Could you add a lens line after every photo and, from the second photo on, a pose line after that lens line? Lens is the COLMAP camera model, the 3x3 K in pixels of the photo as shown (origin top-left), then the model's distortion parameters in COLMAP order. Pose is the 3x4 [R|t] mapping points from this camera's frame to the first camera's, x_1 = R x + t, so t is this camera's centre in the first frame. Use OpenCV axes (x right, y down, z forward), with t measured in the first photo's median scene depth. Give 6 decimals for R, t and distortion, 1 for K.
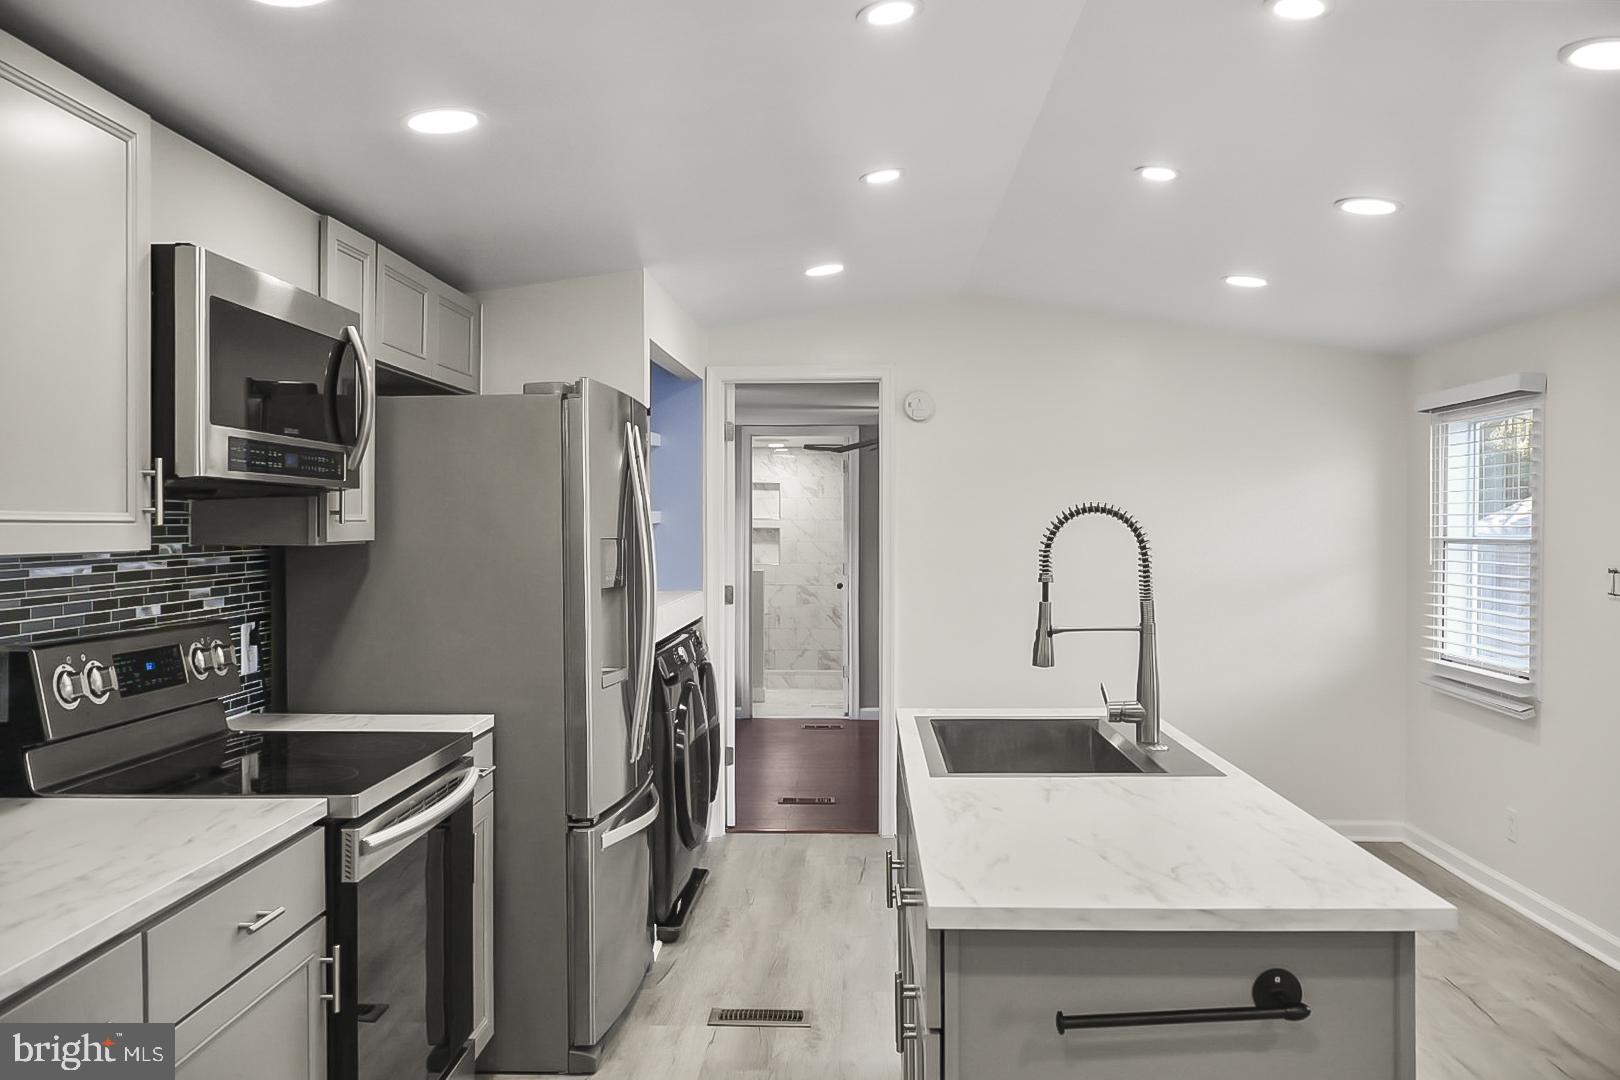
lens RADIAL K [[1356.0, 0, 806.3], [0, 1356.0, 536.4], [0, 0, 1]] dist [-0.001667, -0.004210]
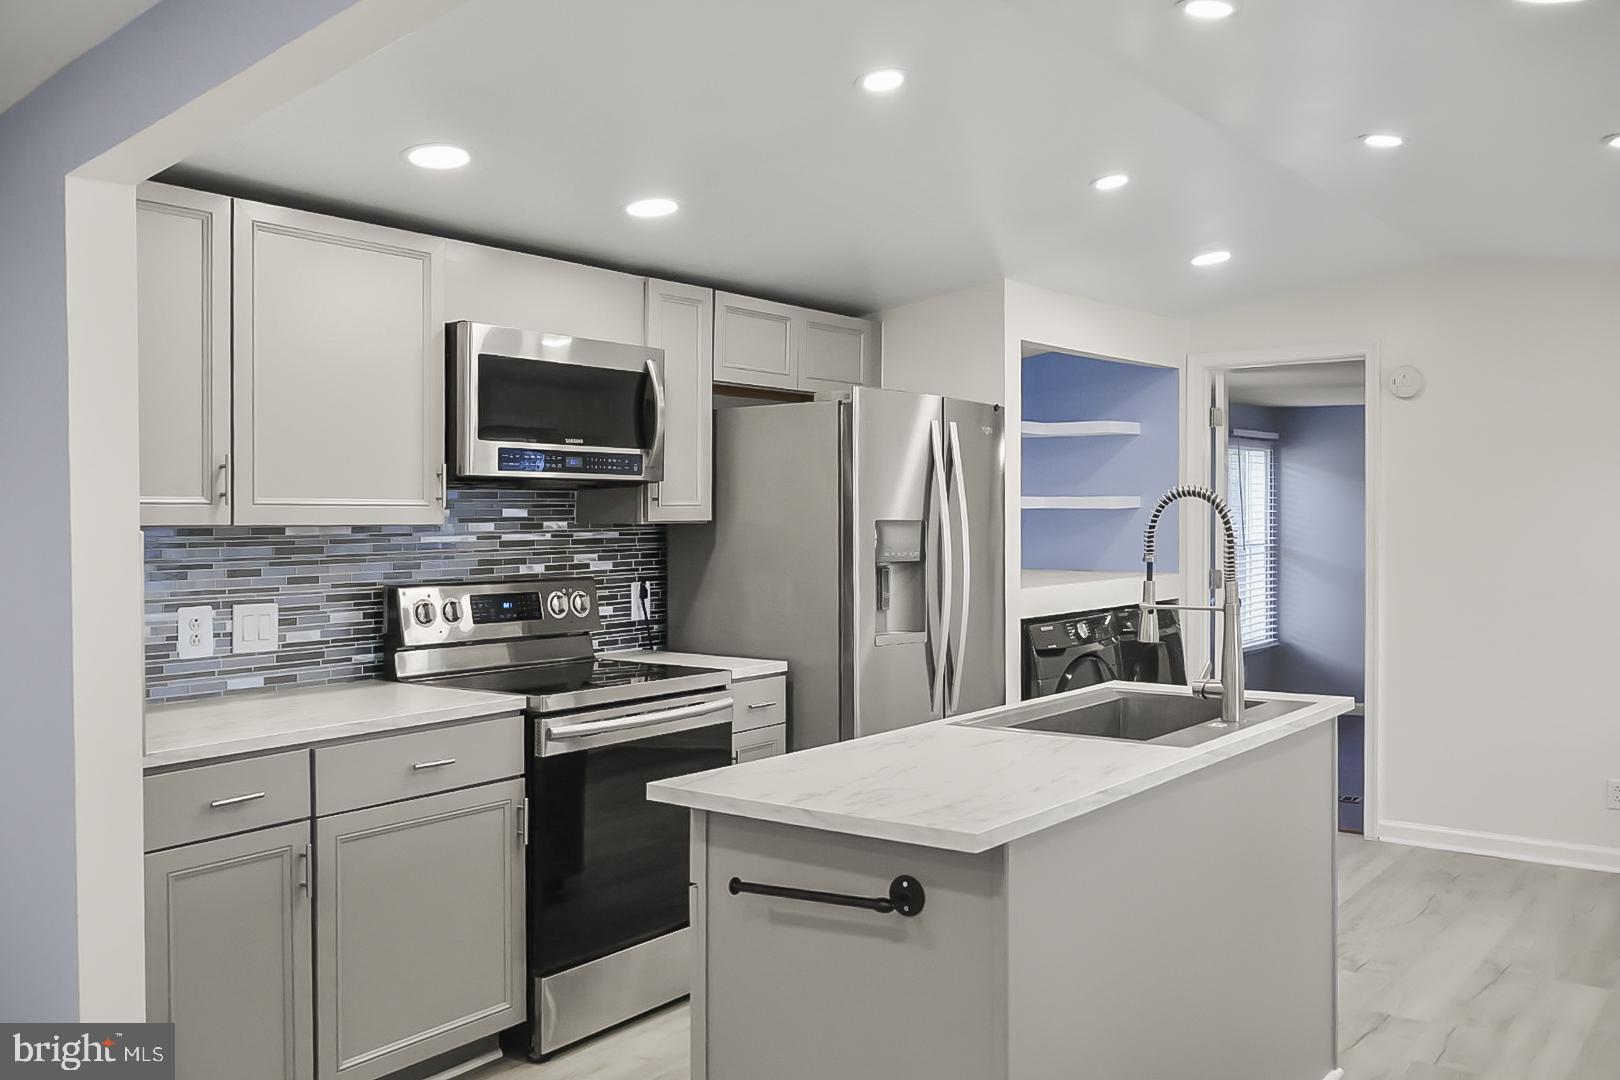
lens RADIAL K [[1356.0, 0, 822.1], [0, 1356.0, 518.4], [0, 0, 1]] dist [-0.001667, -0.004210]
pose [[0.823579, -0.000789, -0.567201, 0.531527], [-0.002976, 0.999979, -0.005713, 0.008362], [0.567193, 0.006393, 0.823560, -0.009743]]
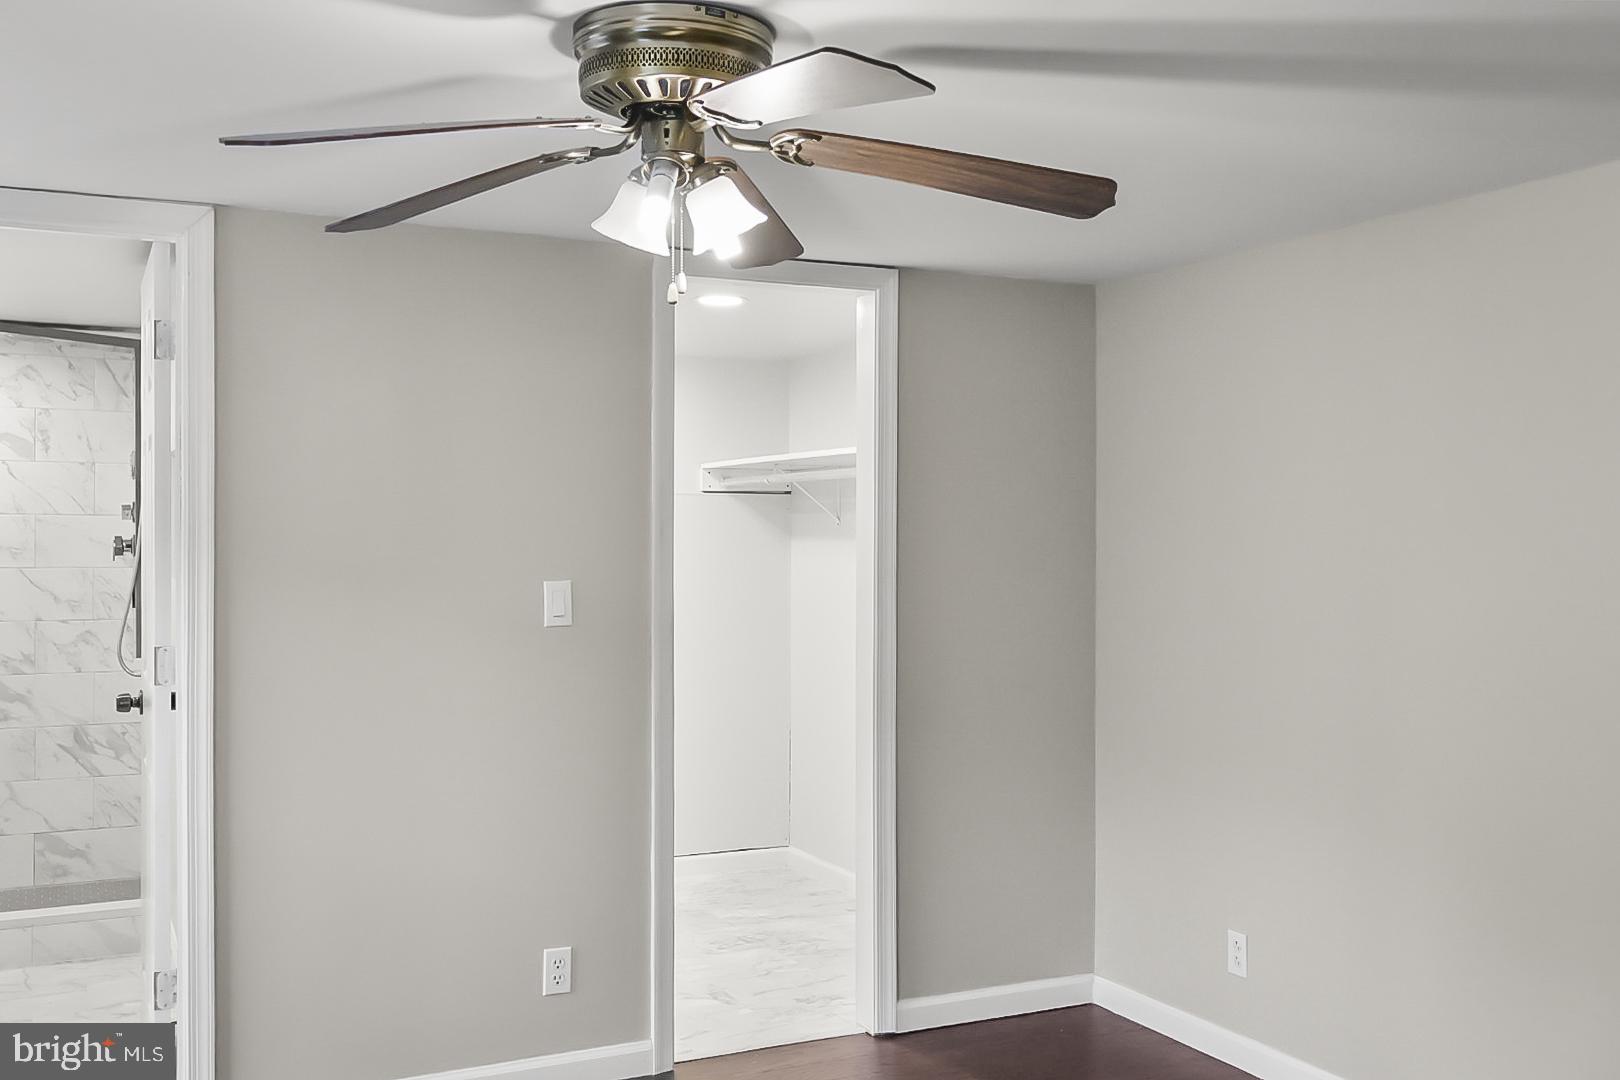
lens RADIAL K [[1488.9, 0, 802.0], [0, 1488.9, 546.7], [0, 0, 1]] dist [0.011395, 0.000000]
pose [[0.872541, -0.001093, 0.488540, -0.034756], [0.000114, 0.999998, 0.002033, -0.012645], [-0.488541, -0.001718, 0.872539, 1.907415]]
